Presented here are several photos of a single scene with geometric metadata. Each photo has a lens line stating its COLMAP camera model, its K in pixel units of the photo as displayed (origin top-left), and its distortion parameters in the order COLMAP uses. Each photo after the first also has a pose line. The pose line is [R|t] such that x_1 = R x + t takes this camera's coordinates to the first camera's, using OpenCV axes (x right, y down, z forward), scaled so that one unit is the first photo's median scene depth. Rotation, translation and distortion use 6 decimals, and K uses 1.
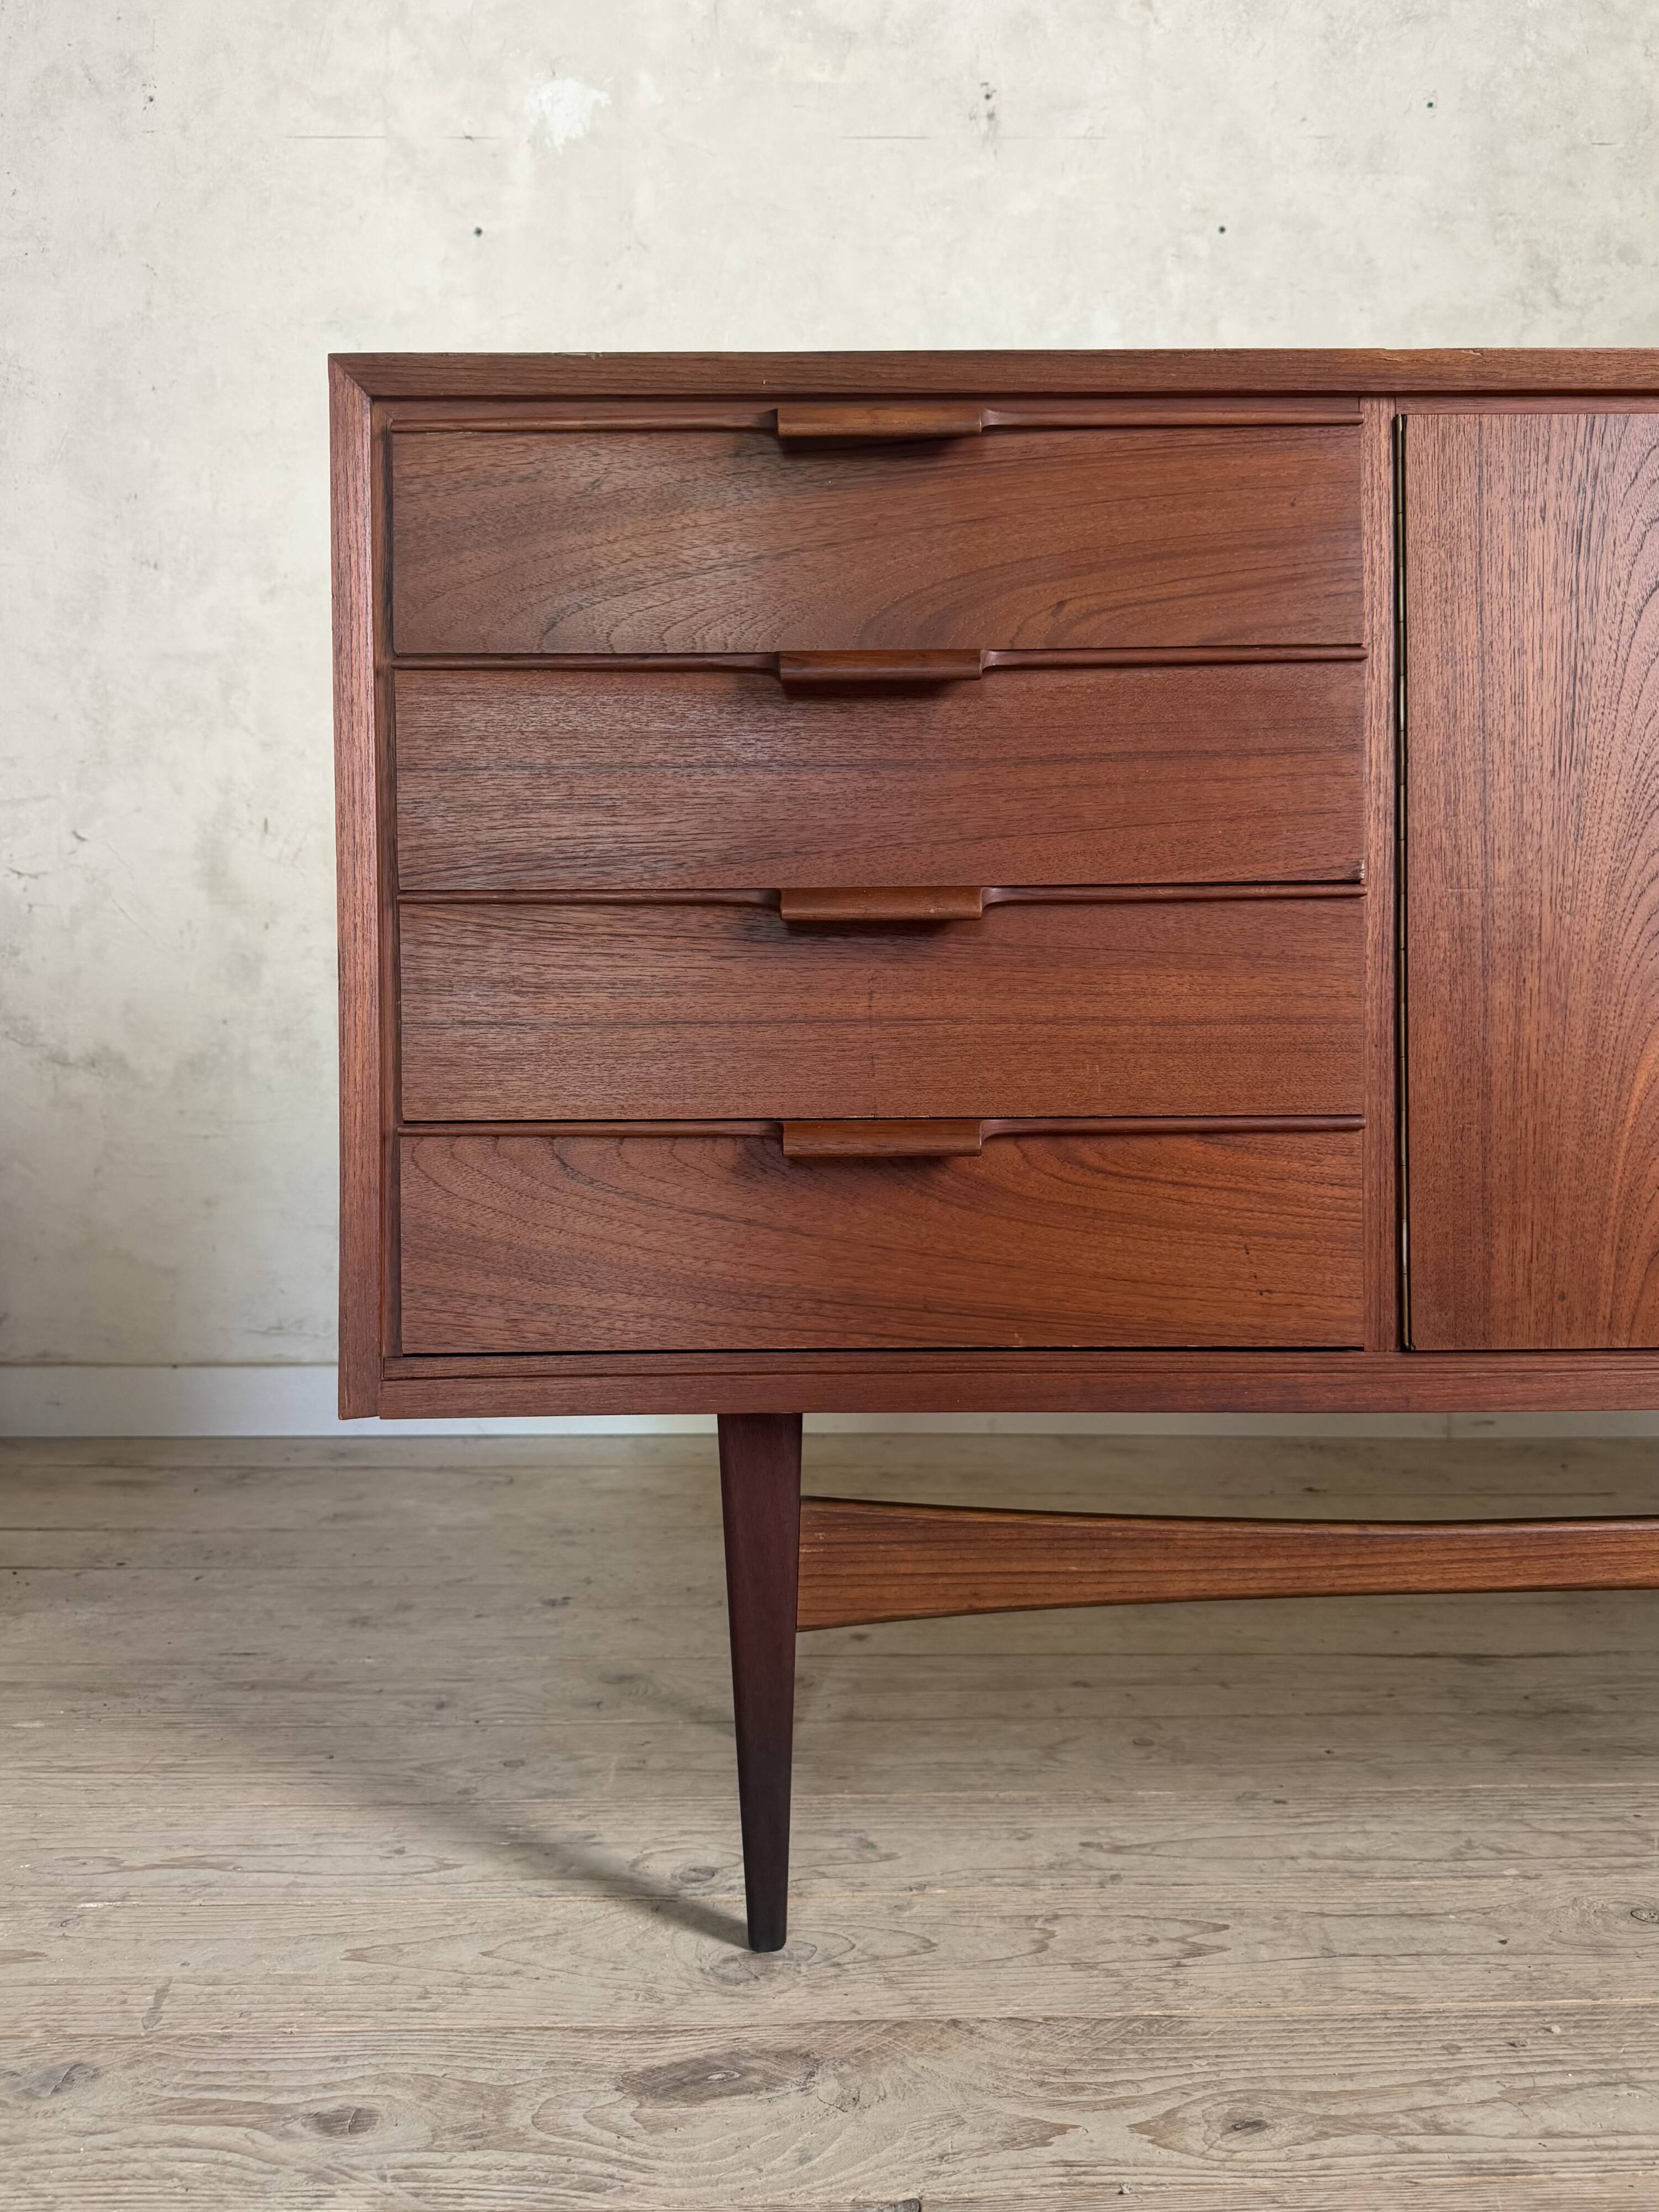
lens RADIAL K [[1821.7, 0, 825.3], [0, 1821.7, 1053.8], [0, 0, 1]] dist [0.019681, -0.043608]
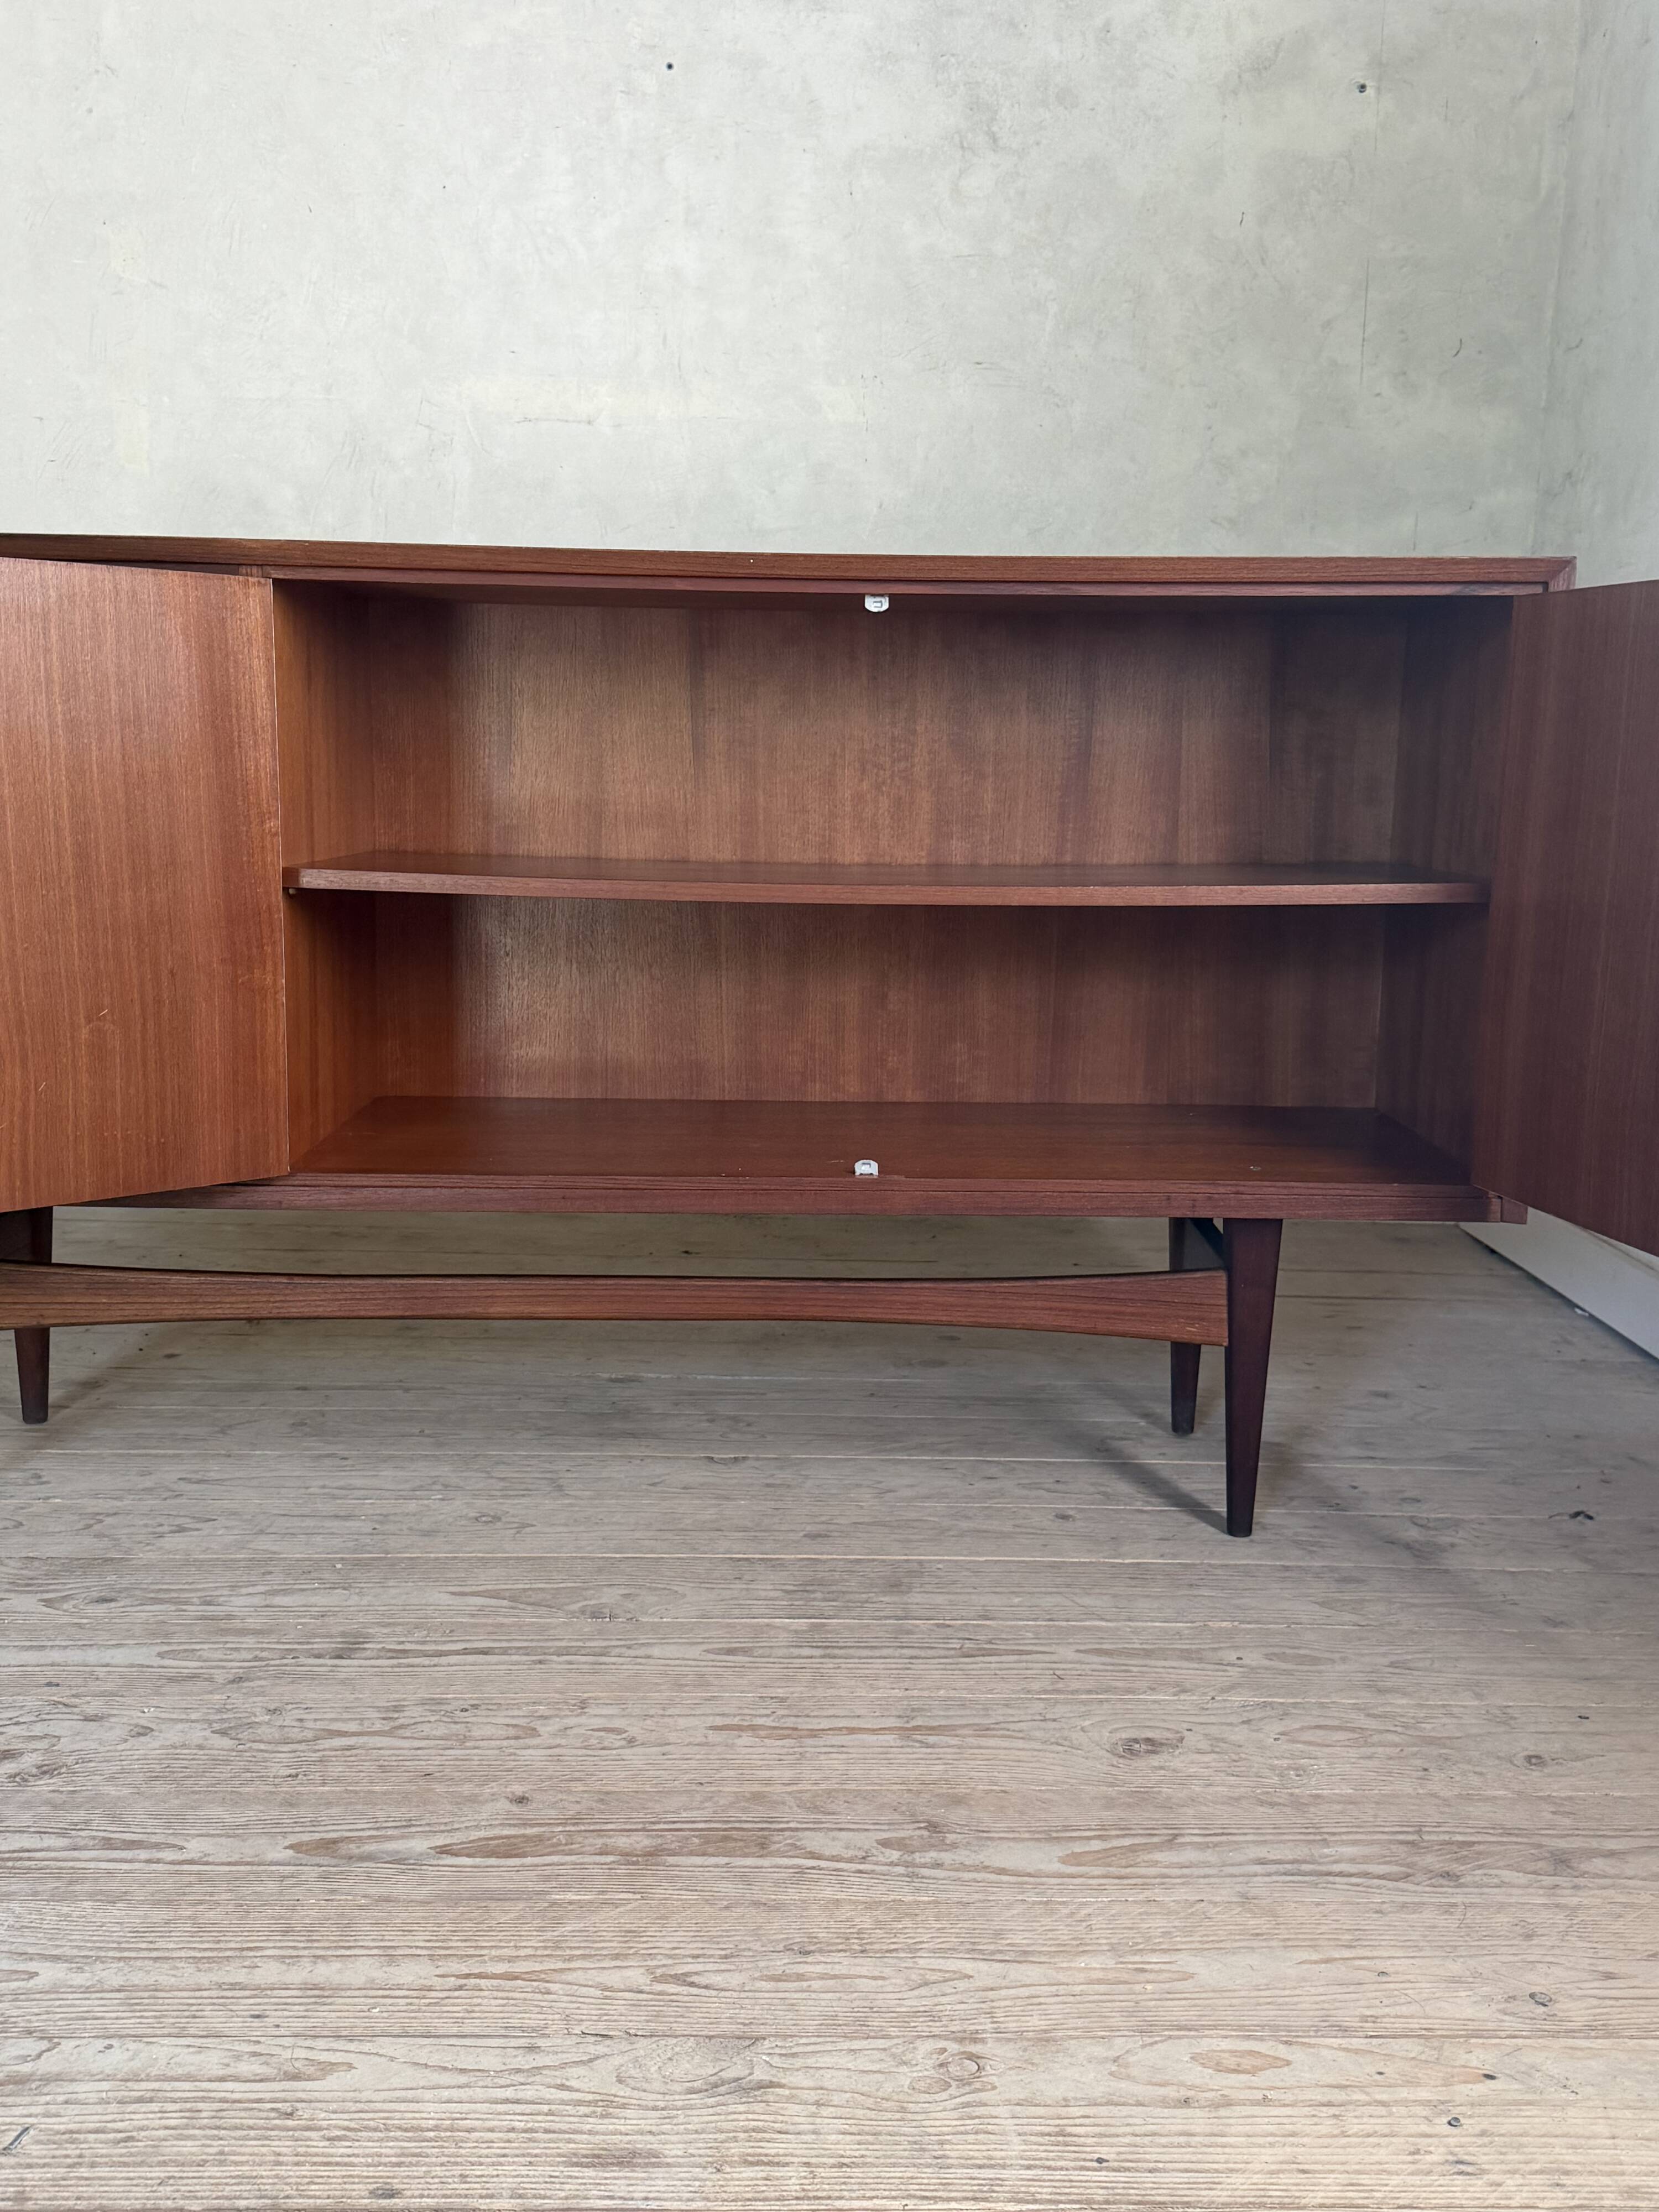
lens RADIAL K [[2316.2, 0, 826.3], [0, 2316.2, 1100.8], [0, 0, 1]] dist [0.003298, 0.000000]
pose [[0.999714, 0.023628, 0.003711, 0.405415], [-0.023914, 0.984396, 0.174333, -0.136001], [0.000466, -0.174372, 0.984680, -0.507584]]
